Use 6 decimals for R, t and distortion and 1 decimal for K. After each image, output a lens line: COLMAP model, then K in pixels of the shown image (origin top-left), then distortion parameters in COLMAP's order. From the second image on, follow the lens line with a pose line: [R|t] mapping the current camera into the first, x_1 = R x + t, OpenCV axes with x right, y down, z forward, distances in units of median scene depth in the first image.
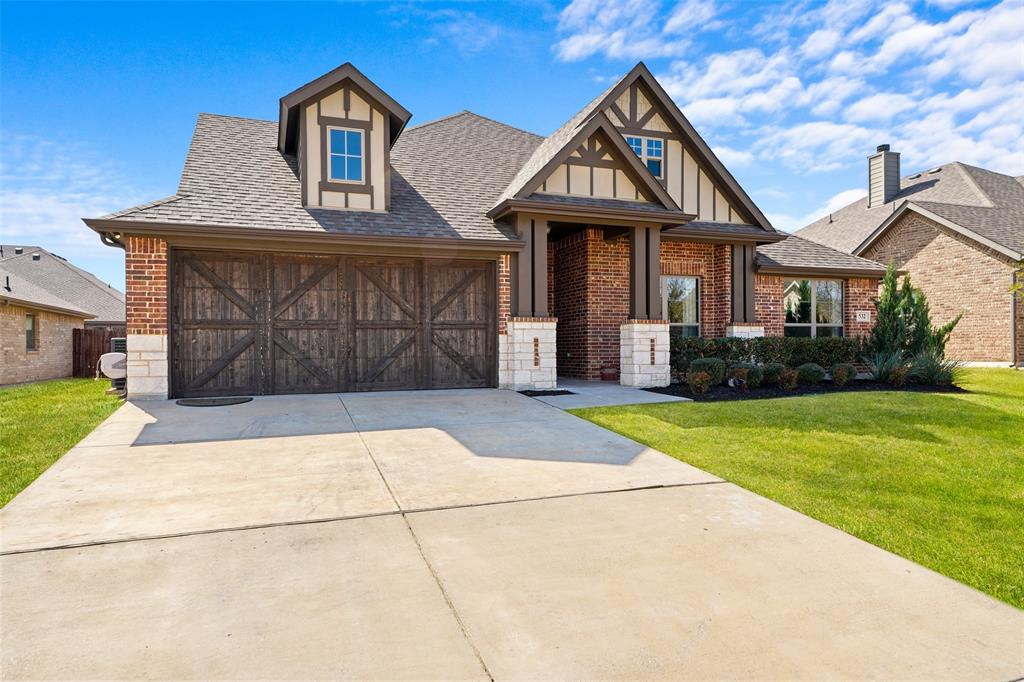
lens RADIAL K [[631.8, 0, 507.2], [0, 631.8, 339.0], [0, 0, 1]] dist [0.023496, -0.004765]
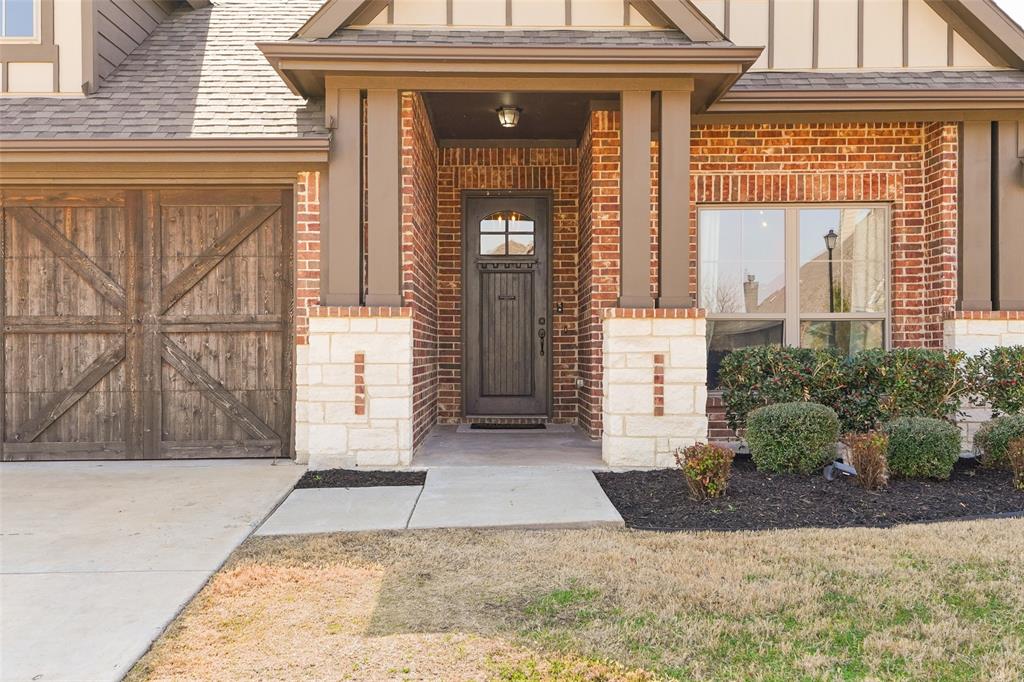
lens RADIAL K [[996.9, 0, 510.7], [0, 996.9, 336.5], [0, 0, 1]] dist [0.056345, 0.000000]
pose [[0.944346, -0.001961, -0.328947, 0.375188], [0.001764, 0.999998, -0.000896, -0.011998], [0.328948, 0.000266, 0.944348, 0.362852]]
